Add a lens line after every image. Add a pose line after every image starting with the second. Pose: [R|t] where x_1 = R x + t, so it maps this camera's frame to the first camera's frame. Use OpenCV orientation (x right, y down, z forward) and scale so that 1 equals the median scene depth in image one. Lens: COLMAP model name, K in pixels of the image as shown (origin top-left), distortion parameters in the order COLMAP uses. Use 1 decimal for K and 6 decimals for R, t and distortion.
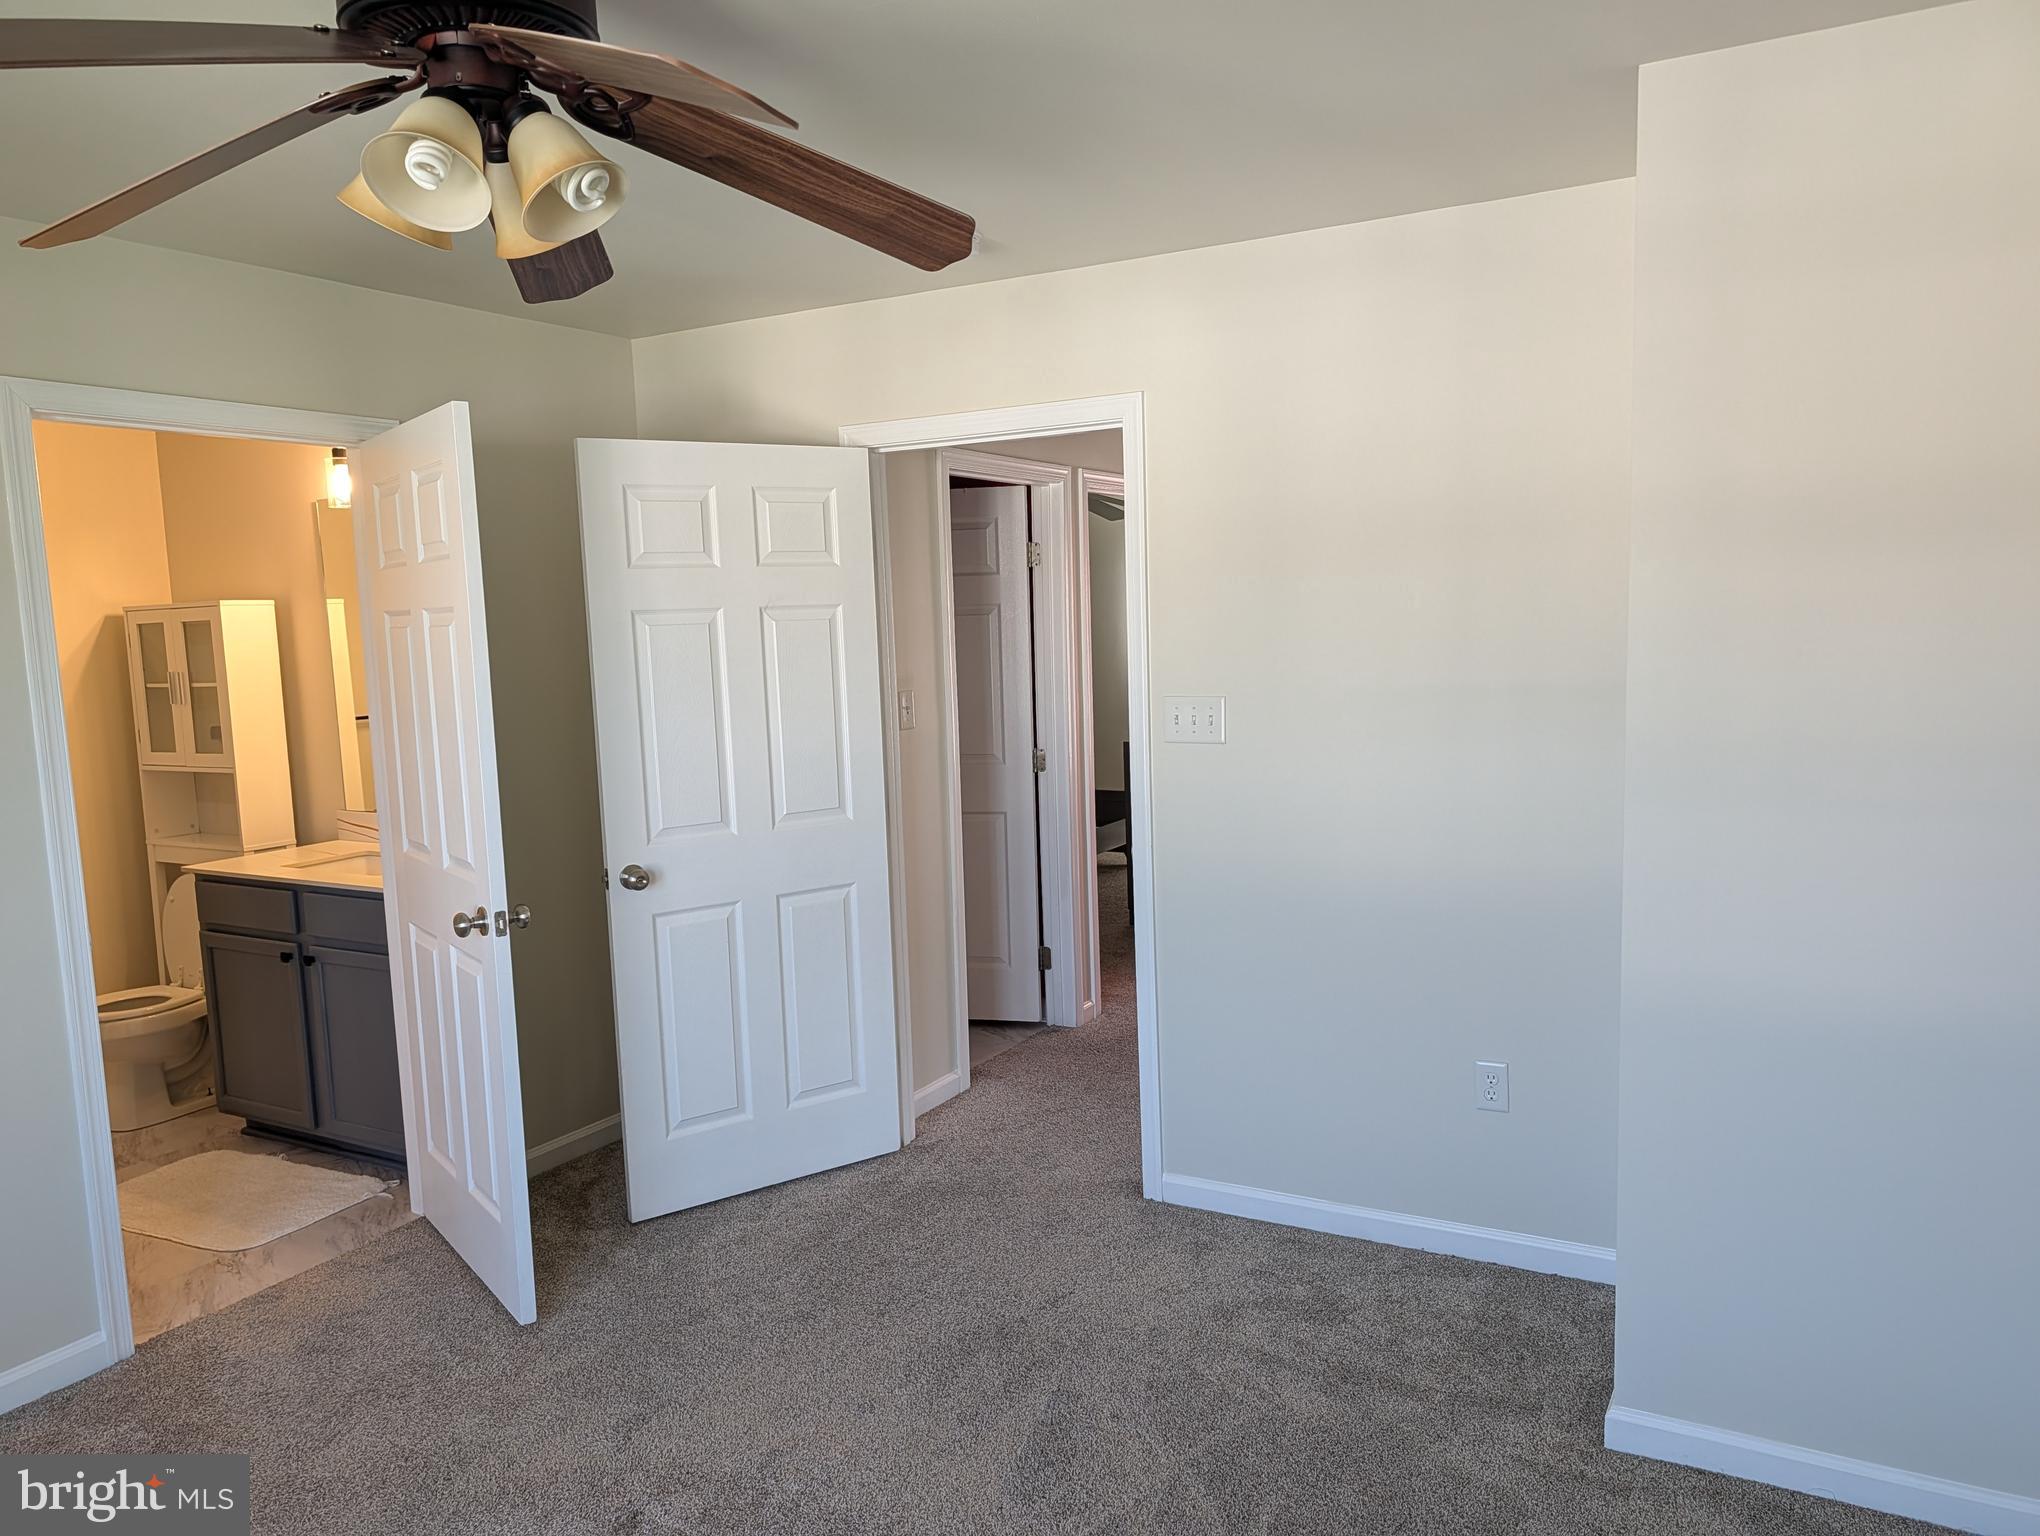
lens RADIAL K [[1433.5, 0, 1025.1], [0, 1433.5, 778.4], [0, 0, 1]] dist [-0.000676, 0.000319]
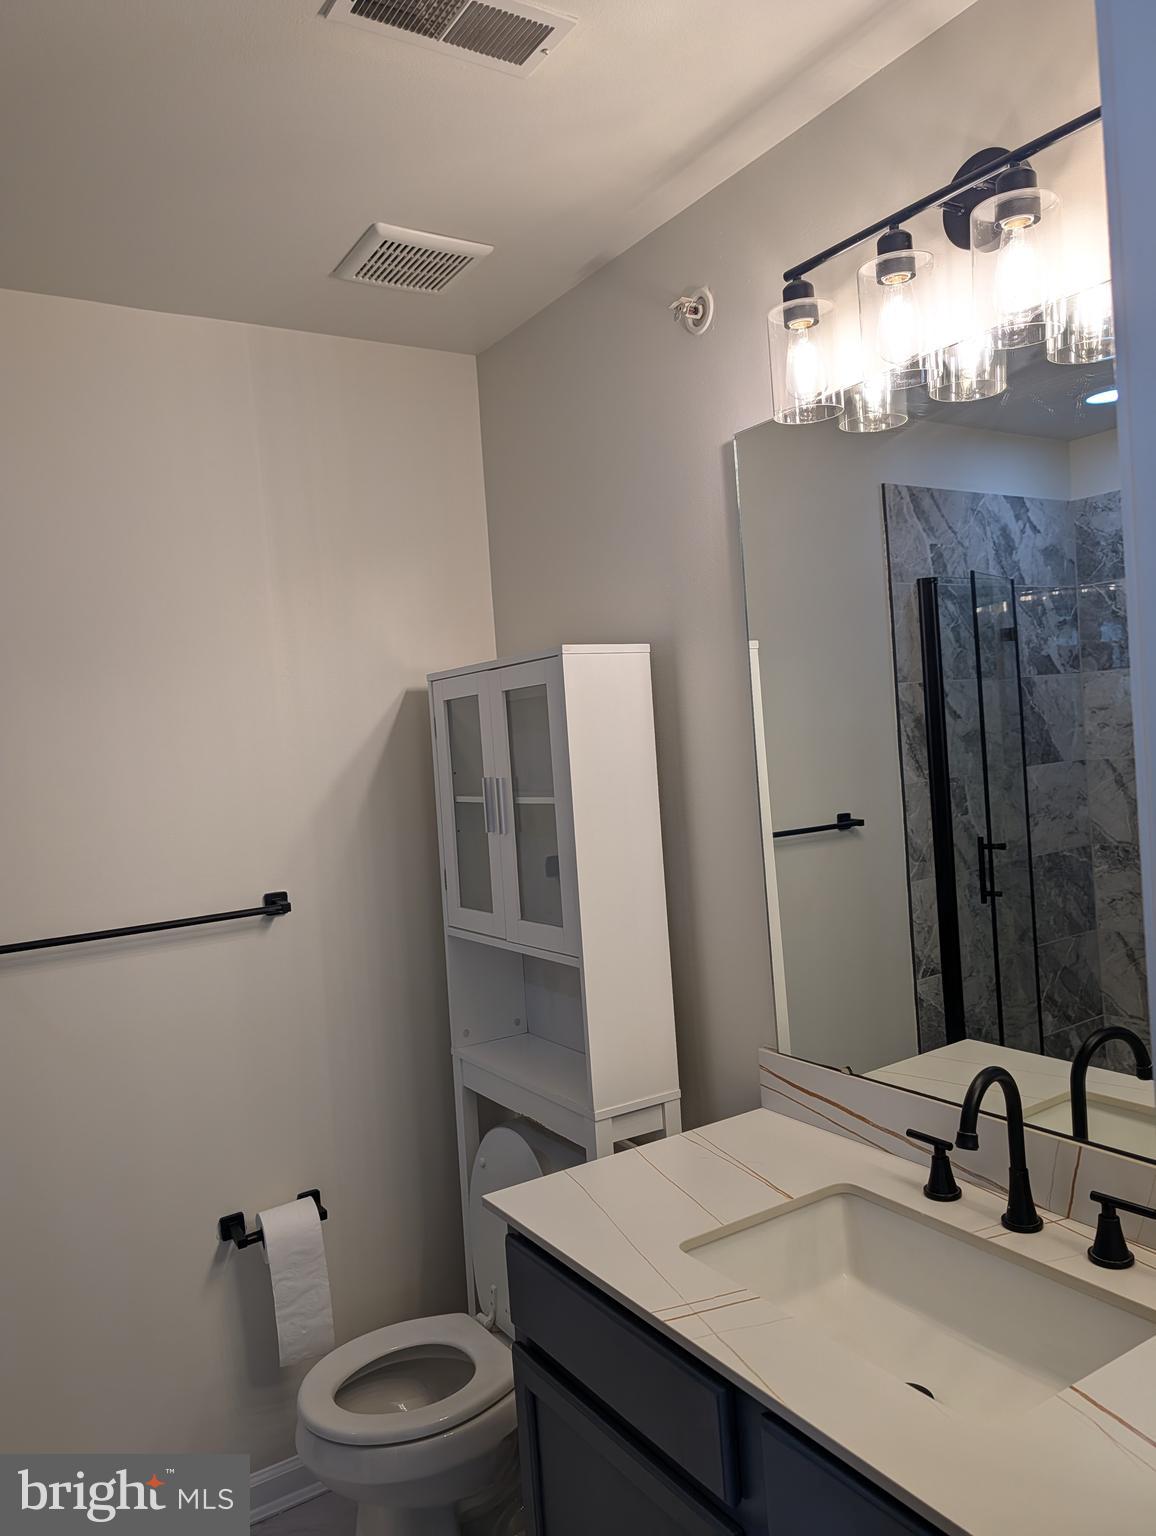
lens RADIAL K [[1080.7, 0, 577.4], [0, 1080.7, 768.1], [0, 0, 1]] dist [0.001821, 0.000401]
pose [[0.879310, -0.015894, -0.475984, -0.352096], [-0.014062, 0.998141, -0.059307, -0.052282], [0.476041, 0.058842, 0.877452, 0.627432]]
